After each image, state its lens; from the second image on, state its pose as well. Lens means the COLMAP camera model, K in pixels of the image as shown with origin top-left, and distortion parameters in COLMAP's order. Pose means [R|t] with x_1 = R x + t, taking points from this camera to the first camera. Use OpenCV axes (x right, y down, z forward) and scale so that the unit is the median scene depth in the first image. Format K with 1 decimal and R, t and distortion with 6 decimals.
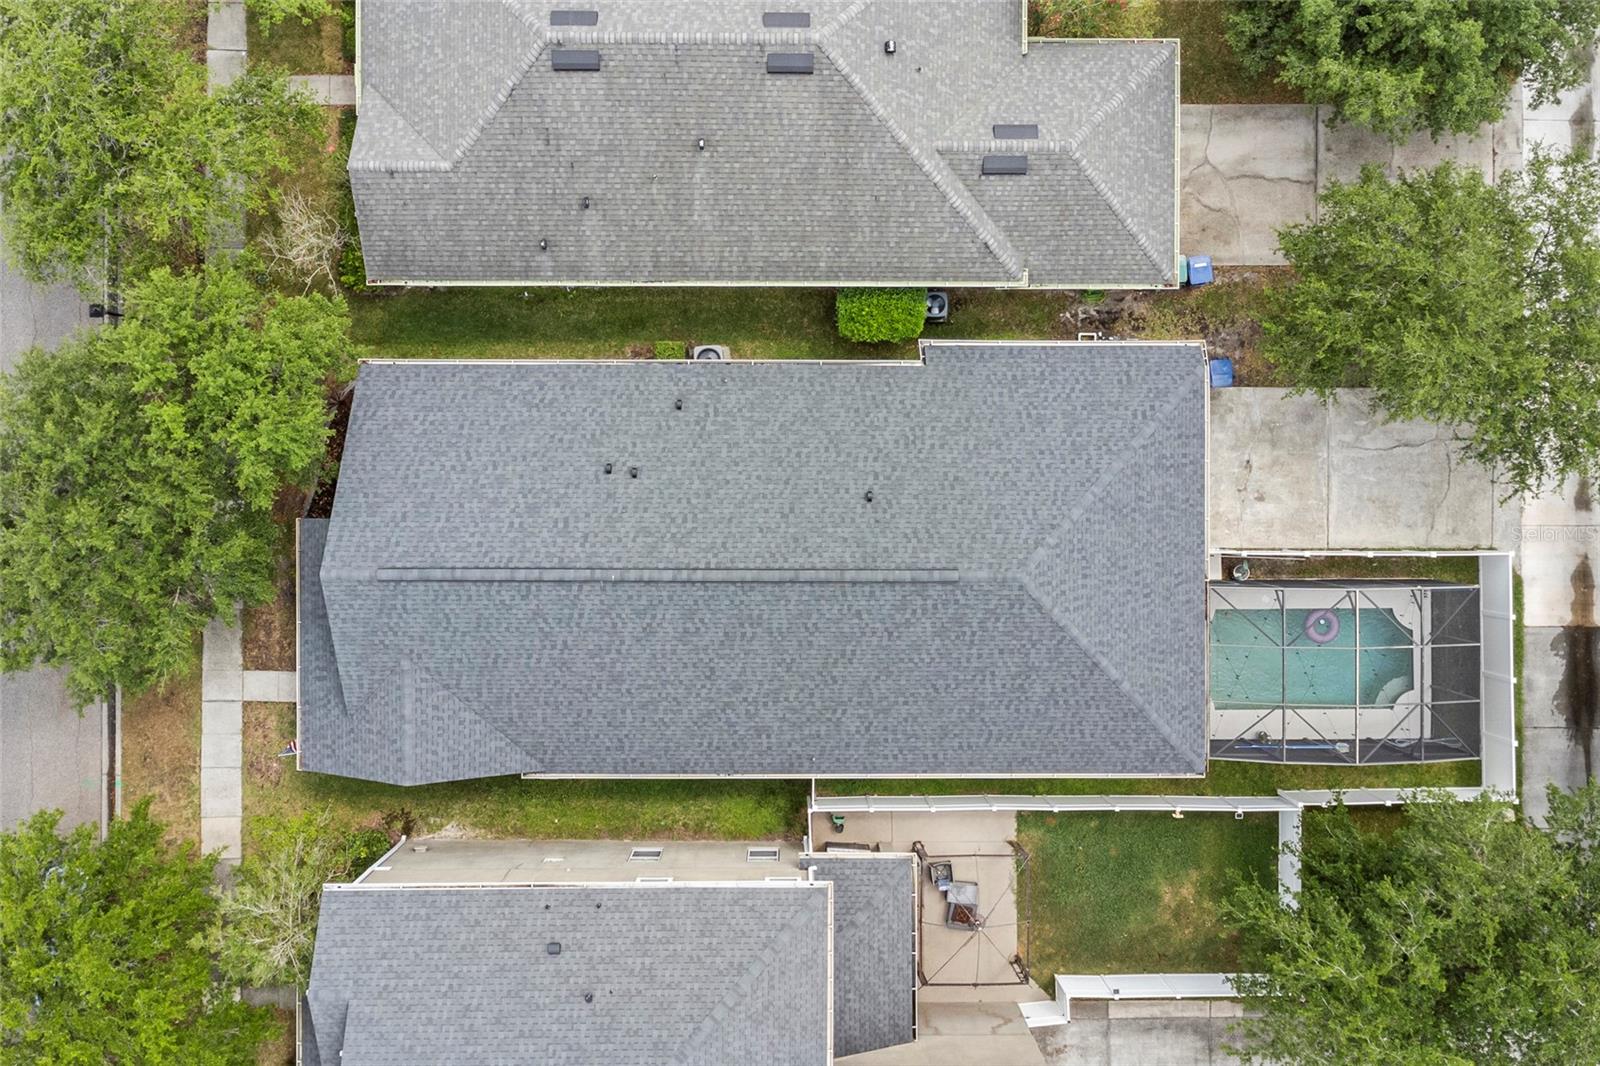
lens RADIAL K [[1382.8, 0, 808.7], [0, 1382.8, 494.5], [0, 0, 1]] dist [0.019278, 0.006869]
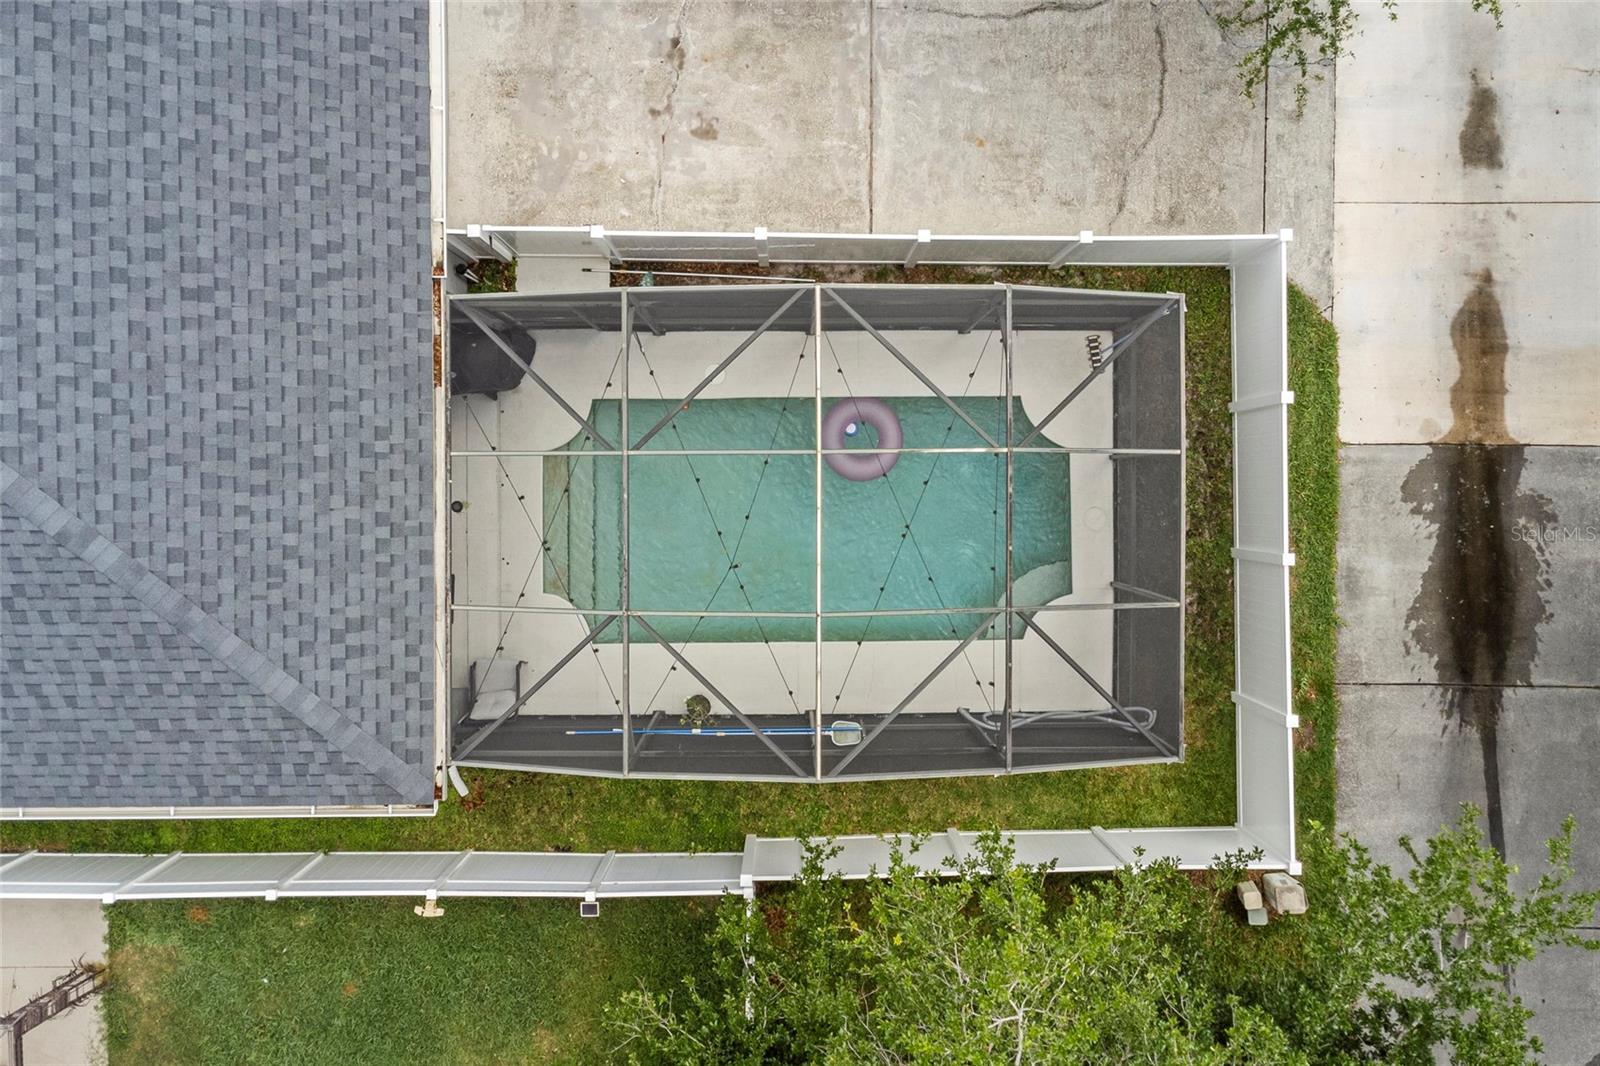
lens RADIAL K [[1382.8, 0, 808.7], [0, 1382.8, 494.5], [0, 0, 1]] dist [0.019278, 0.006869]
pose [[0.999983, -0.000461, 0.005839, 0.354551], [0.000428, 0.999984, 0.005645, 0.108668], [-0.005841, -0.005643, 0.999967, 0.587096]]
